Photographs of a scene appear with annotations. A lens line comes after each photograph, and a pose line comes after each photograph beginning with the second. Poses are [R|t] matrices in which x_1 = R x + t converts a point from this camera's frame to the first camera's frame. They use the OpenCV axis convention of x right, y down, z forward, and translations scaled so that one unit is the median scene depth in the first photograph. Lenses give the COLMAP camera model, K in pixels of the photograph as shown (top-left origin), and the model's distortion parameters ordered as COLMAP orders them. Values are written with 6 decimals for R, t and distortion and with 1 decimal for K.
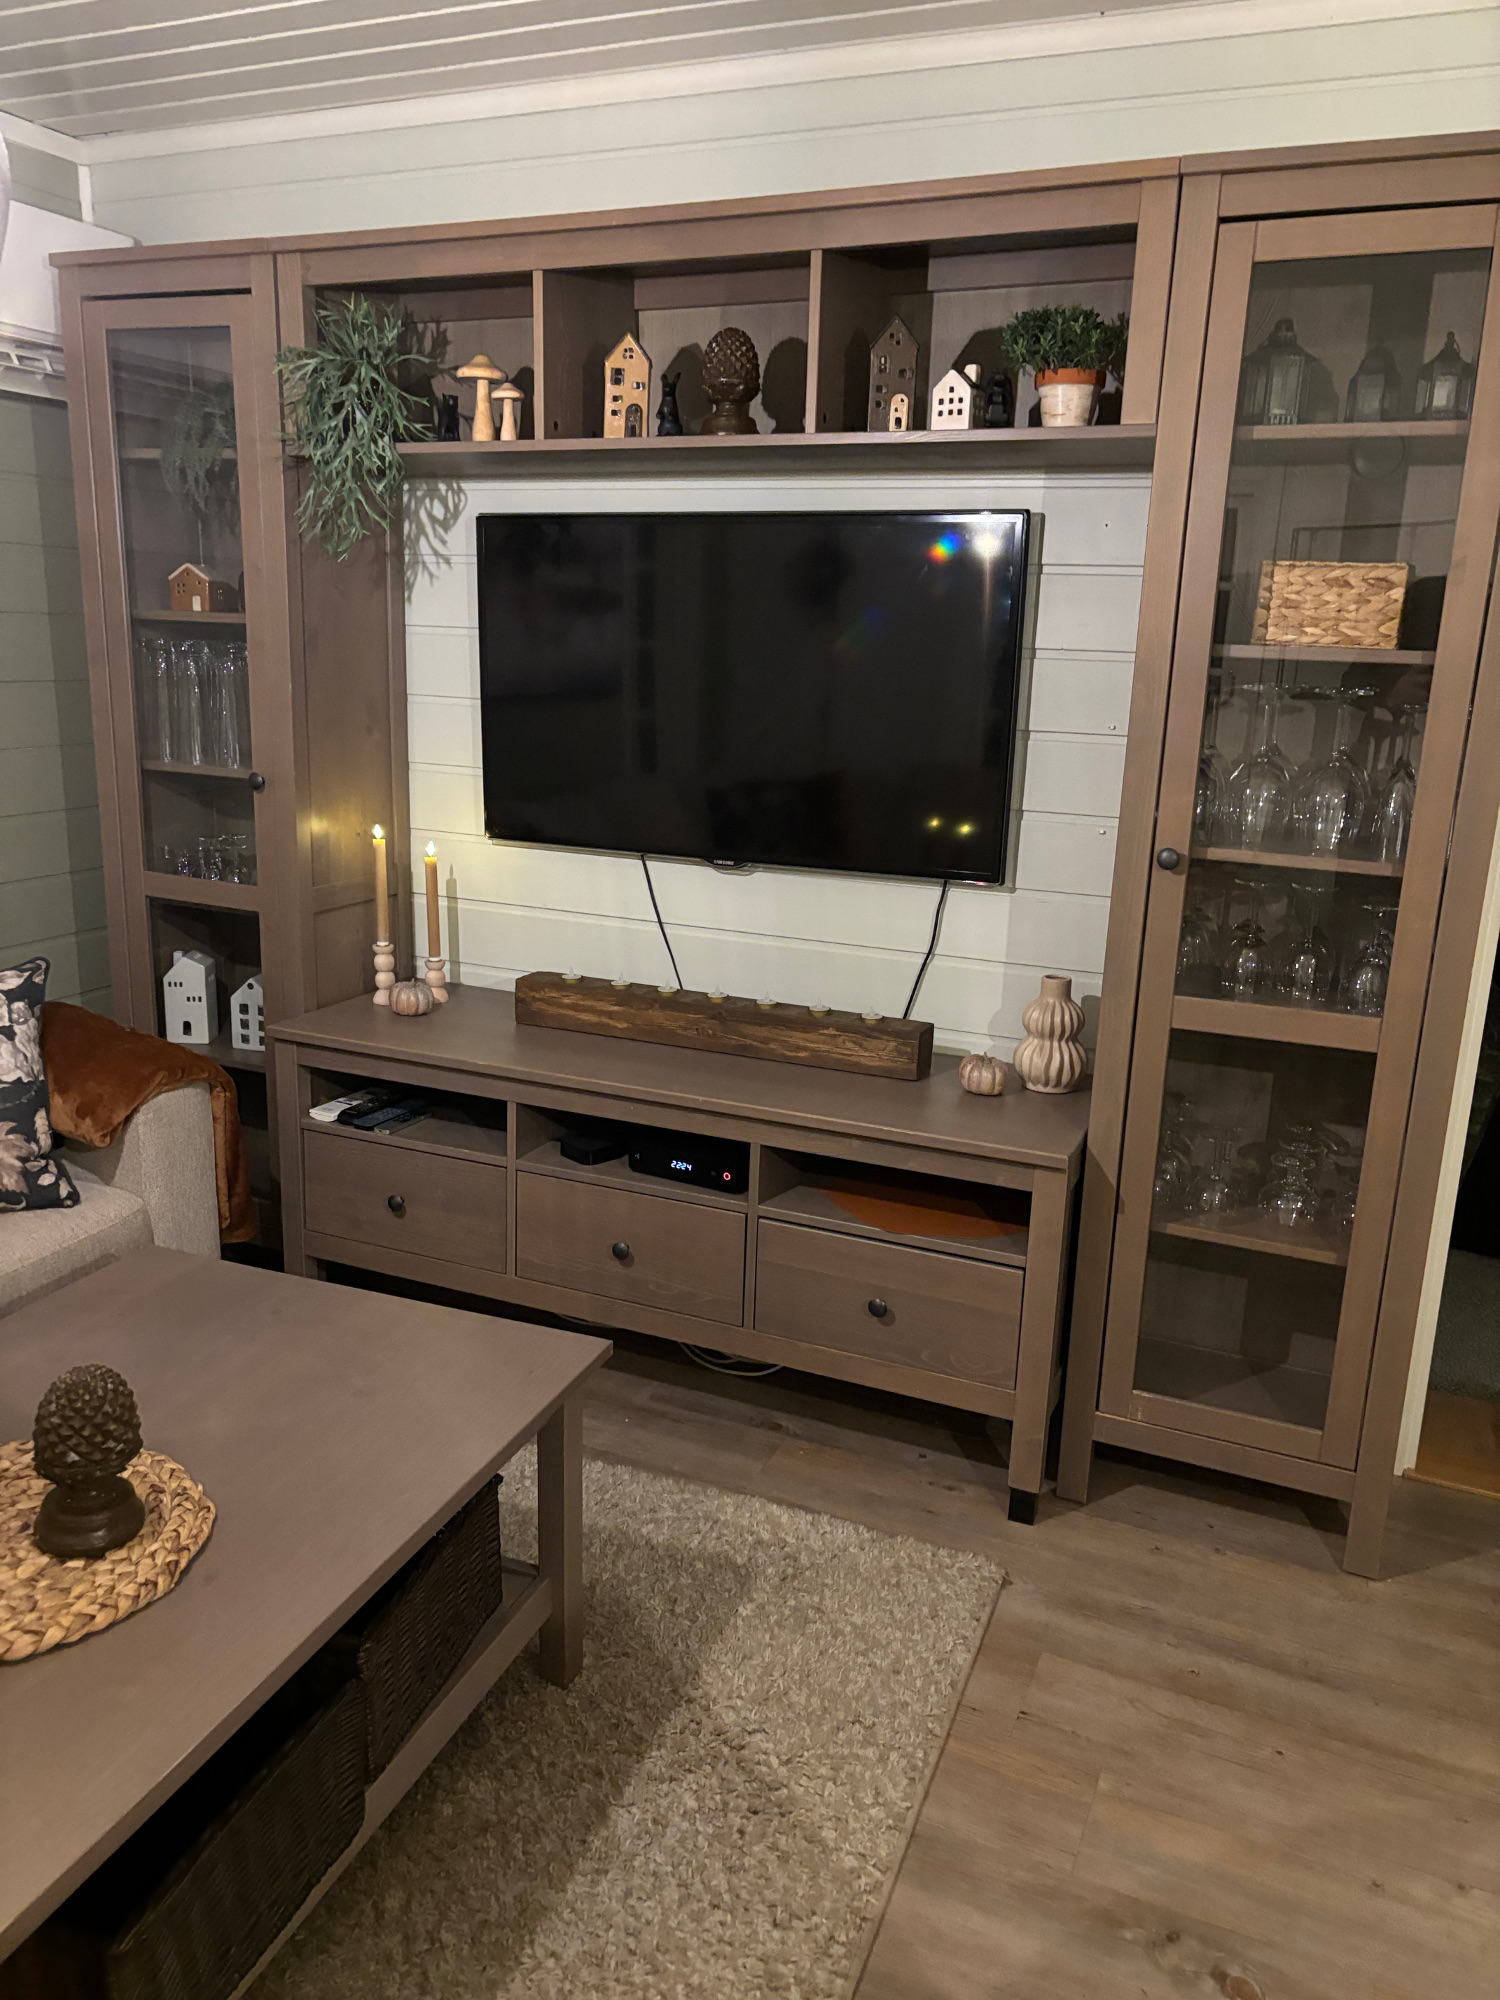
lens RADIAL K [[1505.2, 0, 750.0], [0, 1505.2, 1000.0], [0, 0, 1]] dist [0.062231, -0.058683]
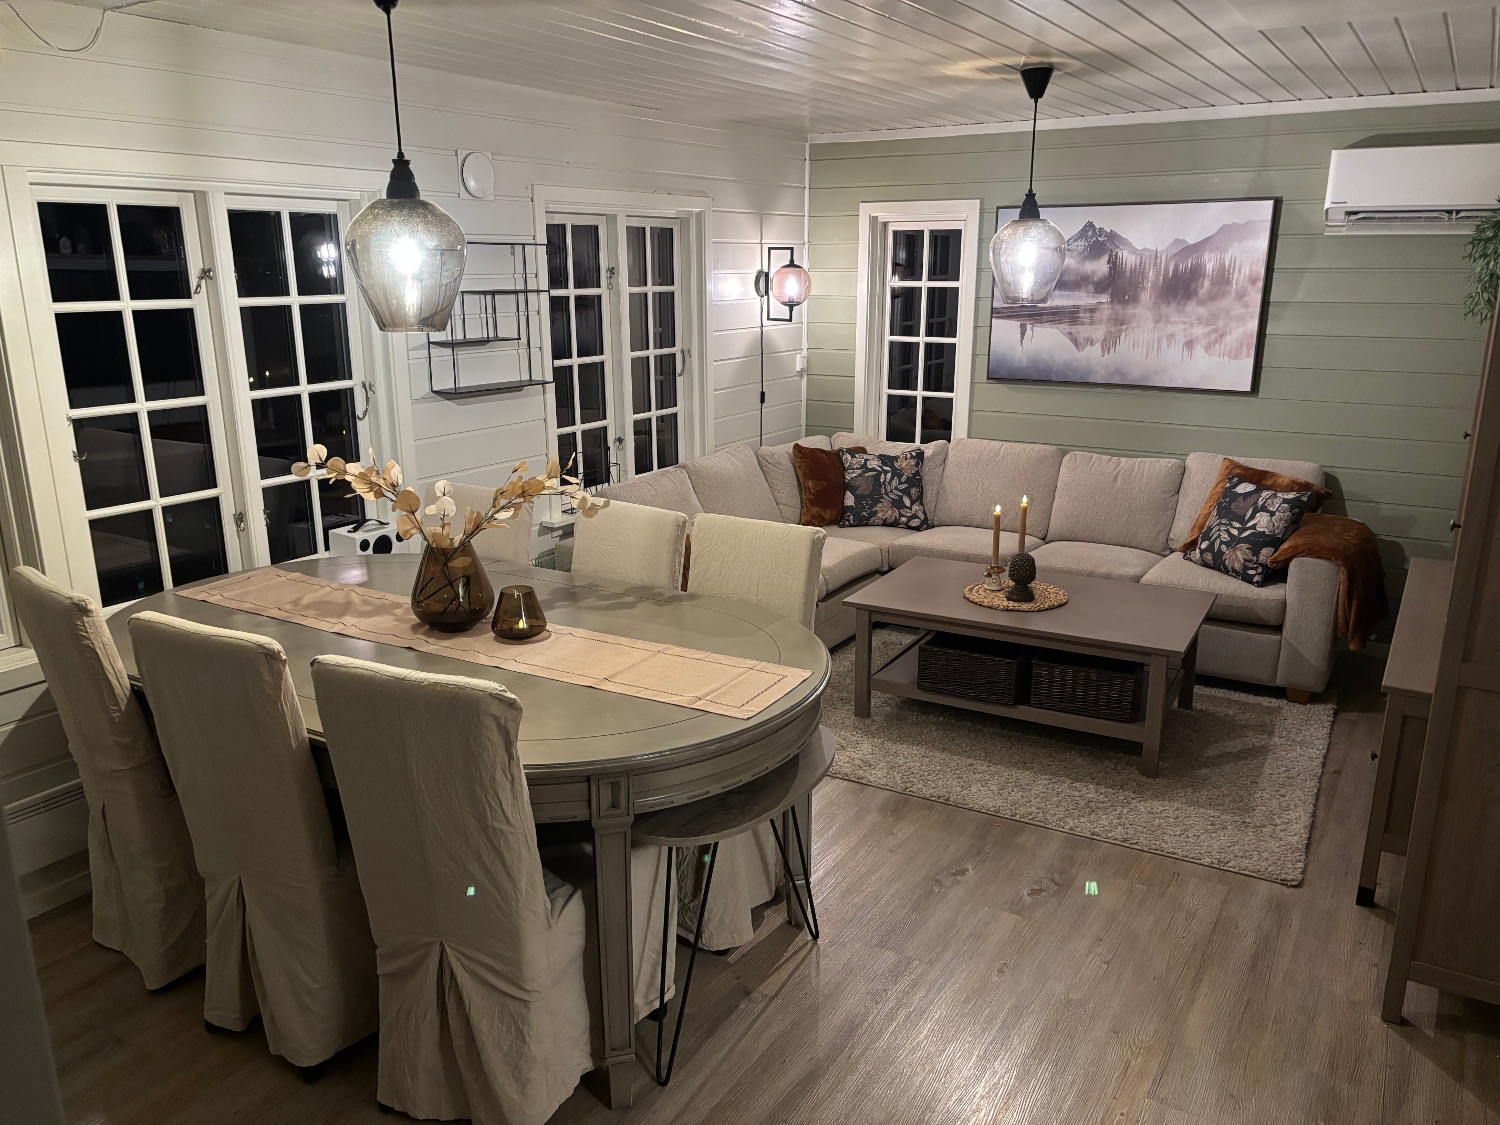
lens RADIAL K [[1128.9, 0, 750.0], [0, 1128.9, 562.5], [0, 0, 1]] dist [0.062231, -0.058683]
pose [[-0.146615, 0.228051, -0.962547, 1.445940], [-0.240585, 0.935623, 0.258318, -0.180009], [0.959491, 0.269448, -0.082310, 0.366393]]
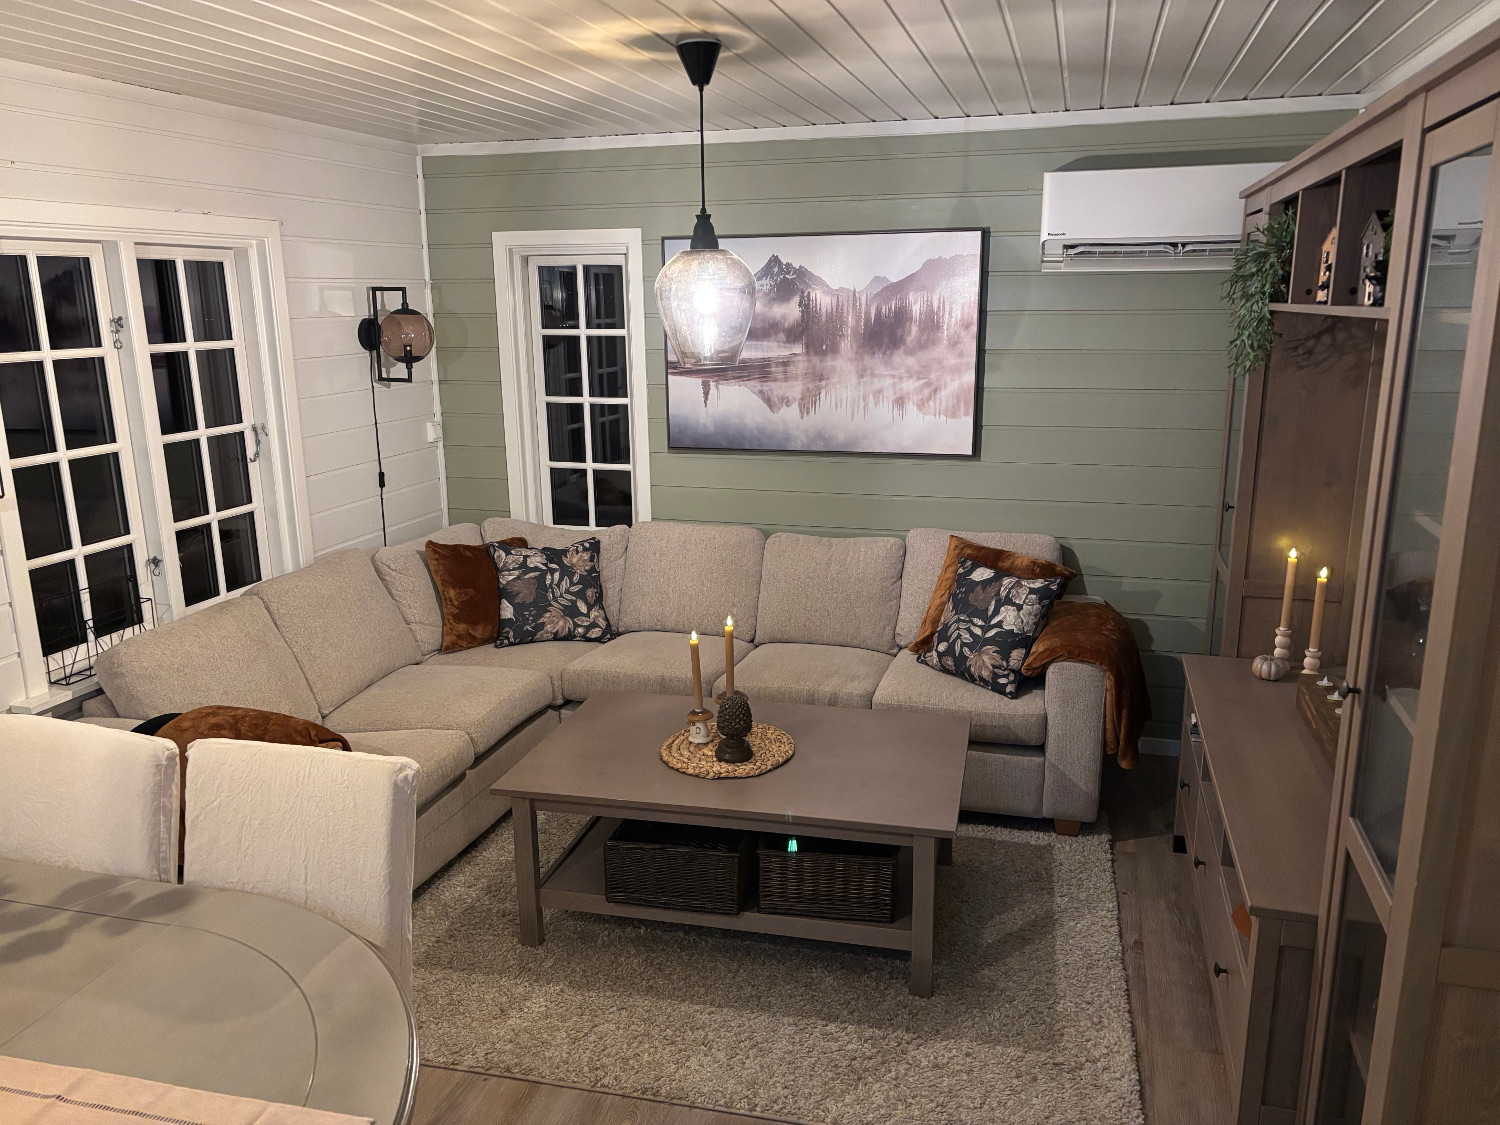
lens RADIAL K [[1128.9, 0, 750.0], [0, 1128.9, 562.5], [0, 0, 1]] dist [0.062231, -0.058683]
pose [[0.126232, 0.198341, -0.971970, 0.932125], [-0.224321, 0.960136, 0.166793, -0.209359], [0.966305, 0.196979, 0.165692, 0.396185]]
